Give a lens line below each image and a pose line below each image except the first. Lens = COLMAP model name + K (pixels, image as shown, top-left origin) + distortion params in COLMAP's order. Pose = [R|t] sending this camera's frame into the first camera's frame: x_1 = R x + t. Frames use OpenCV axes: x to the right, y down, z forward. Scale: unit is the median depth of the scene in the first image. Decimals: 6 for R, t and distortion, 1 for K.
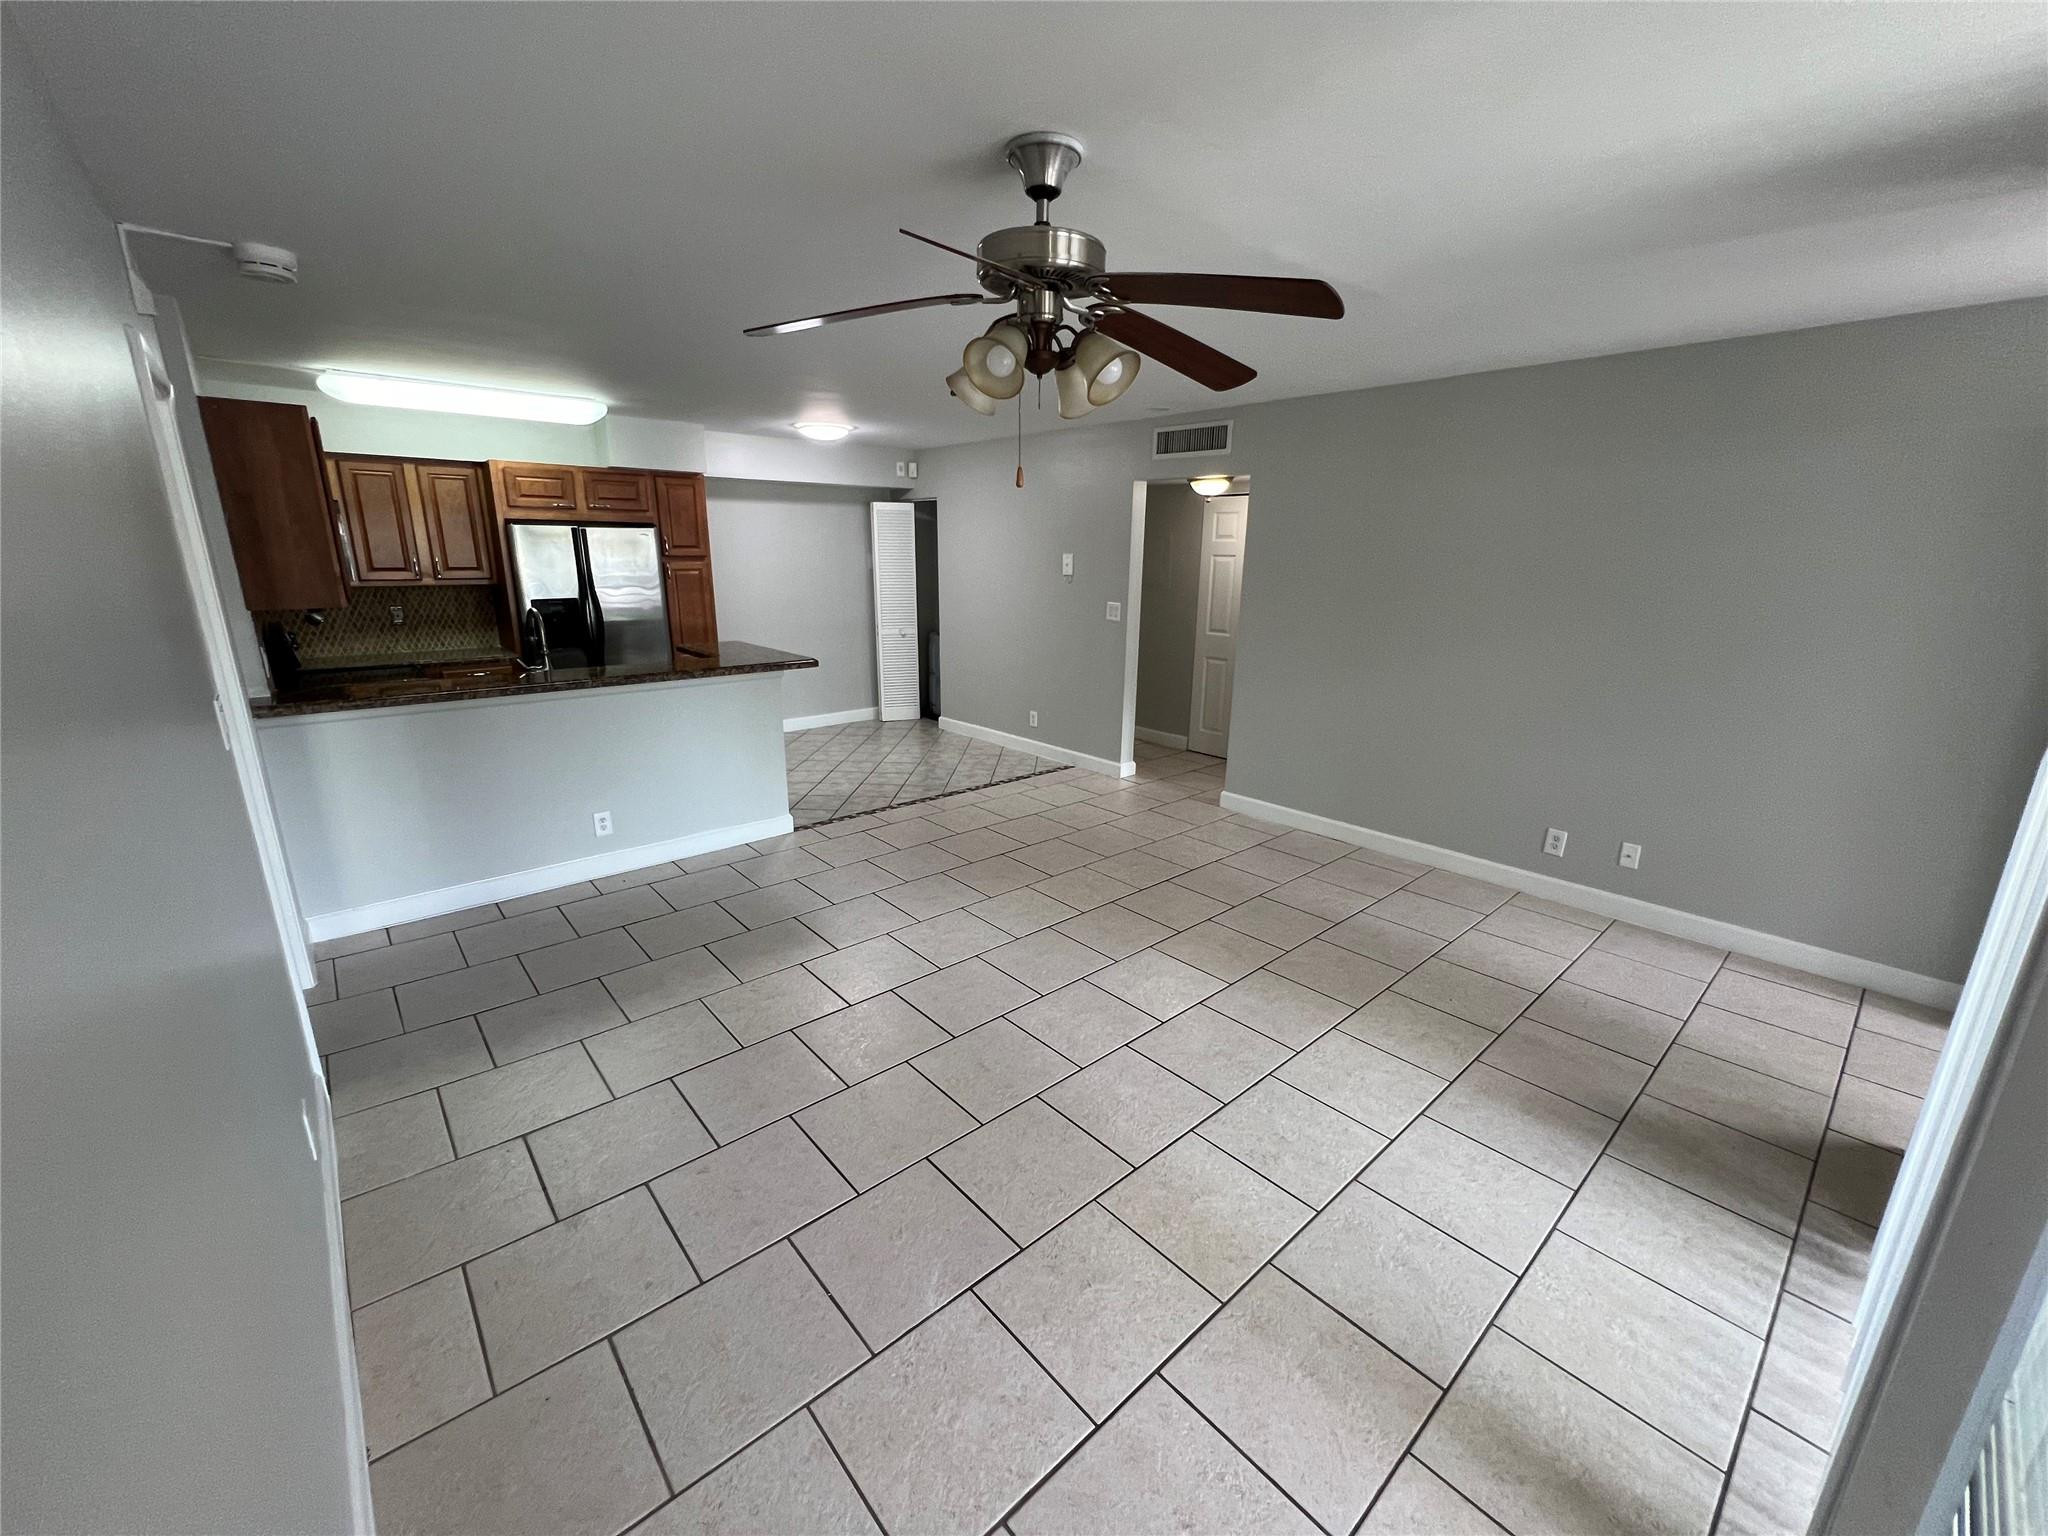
lens RADIAL K [[818.4, 0, 1021.6], [0, 818.4, 768.5], [0, 0, 1]] dist [-0.002876, -0.000014]
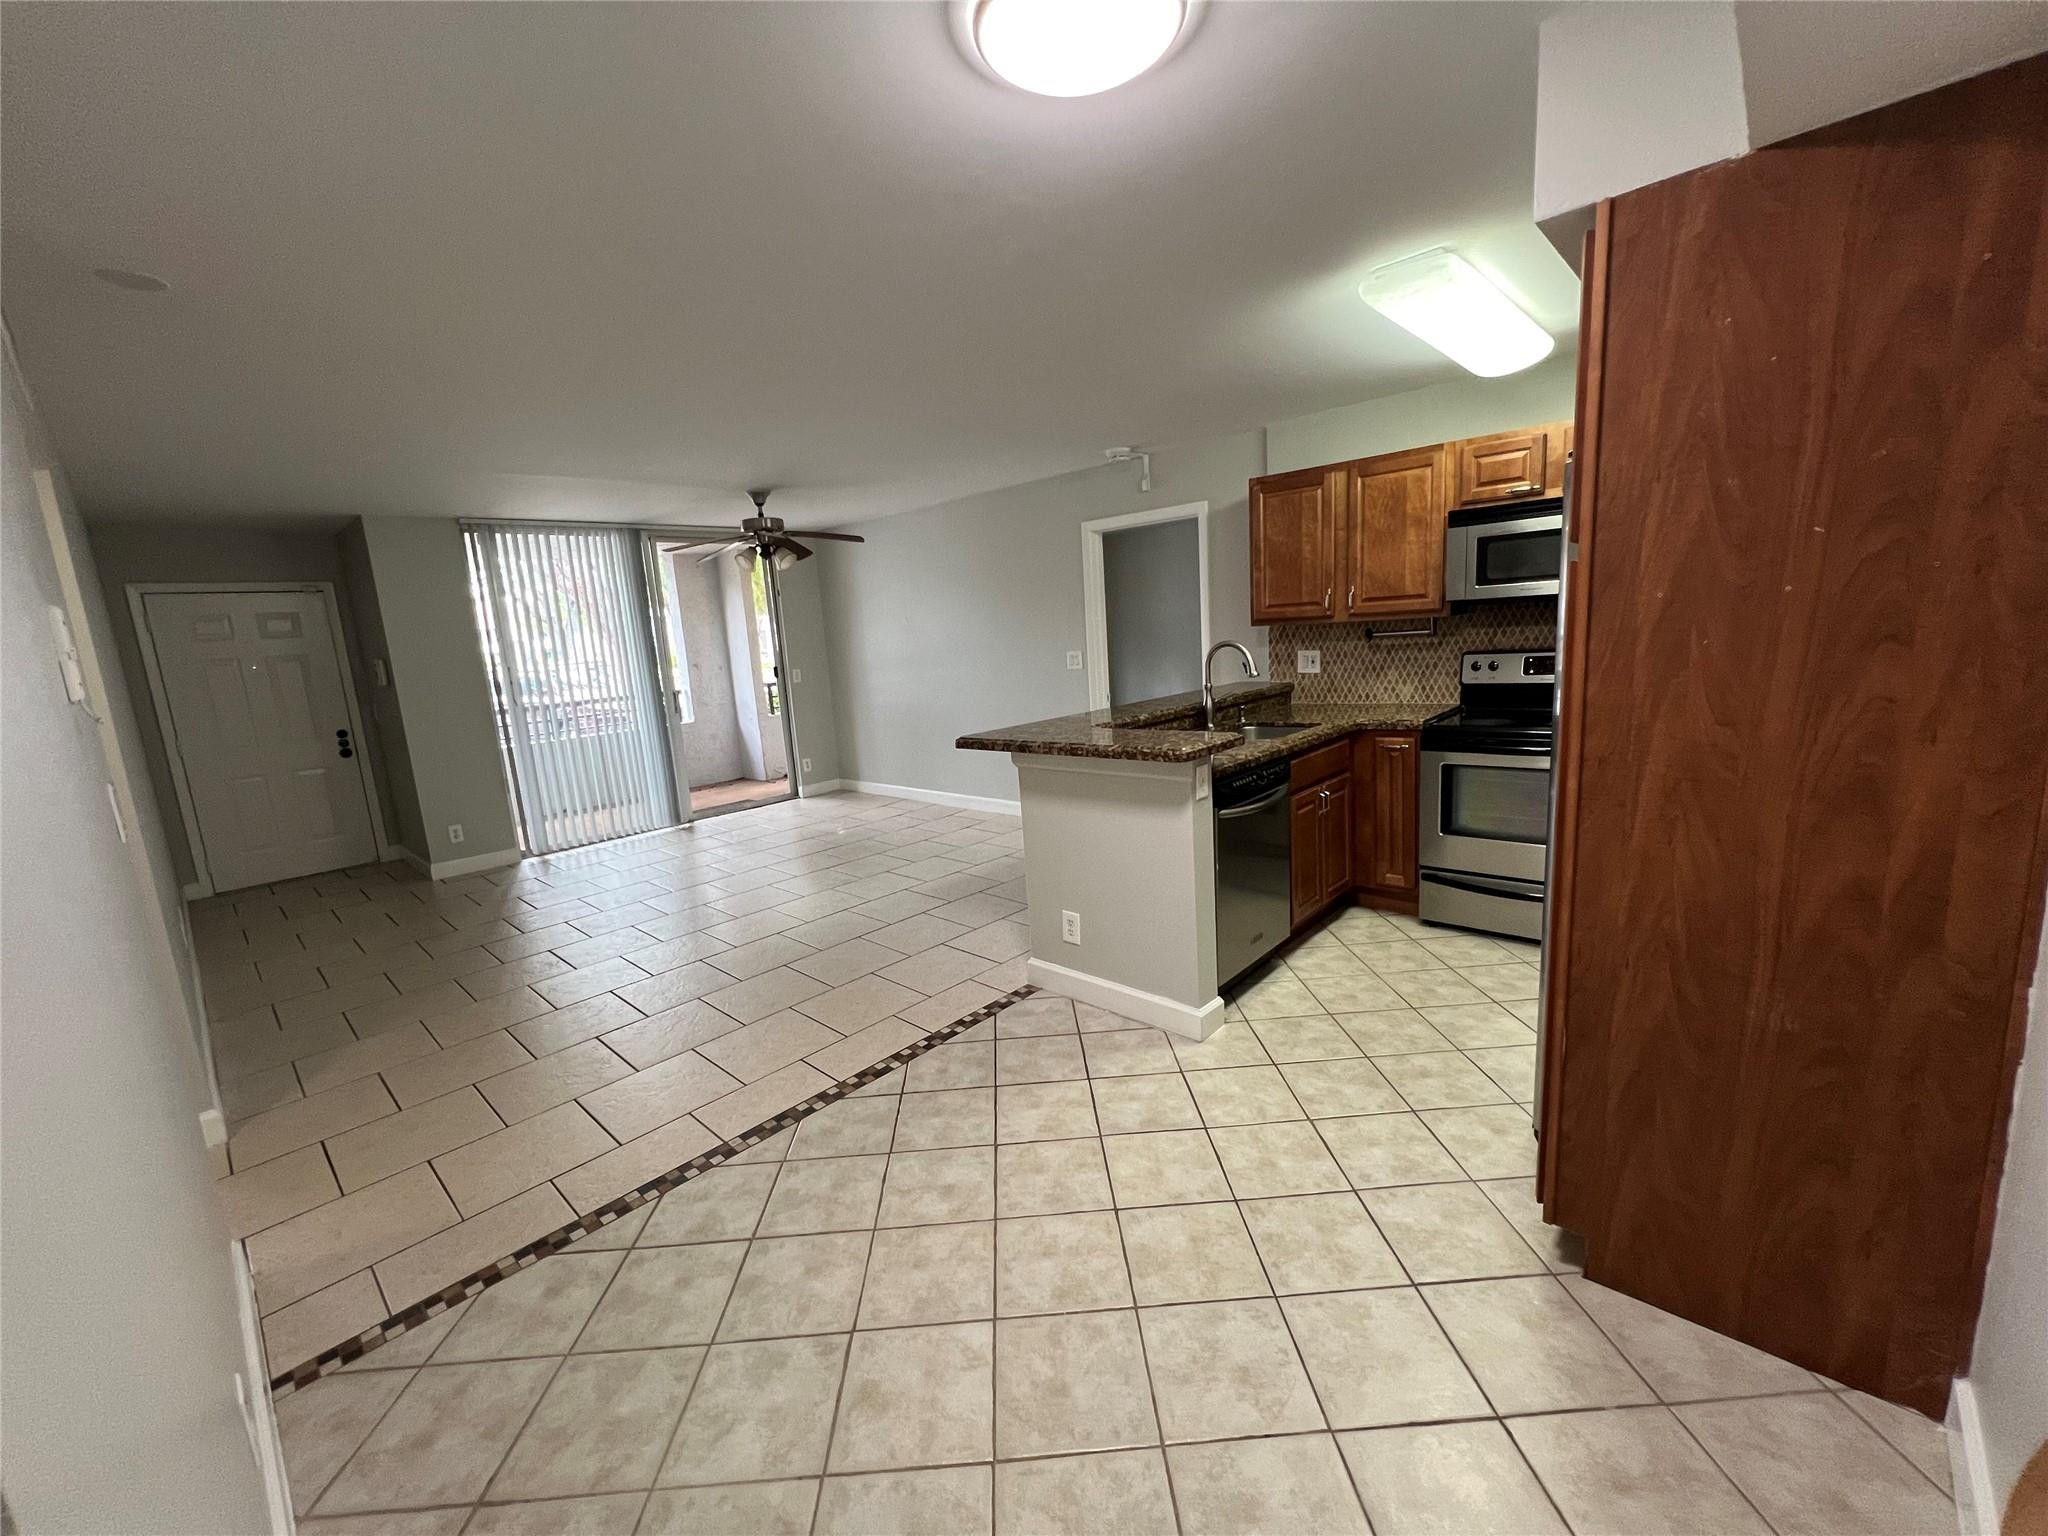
lens RADIAL K [[818.4, 0, 1021.6], [0, 818.4, 768.5], [0, 0, 1]] dist [-0.002876, -0.000014]
pose [[-0.994039, 0.071694, -0.082136, -0.183310], [0.030886, 0.907690, 0.418504, -0.308045], [0.104558, 0.413472, -0.904493, 1.251173]]
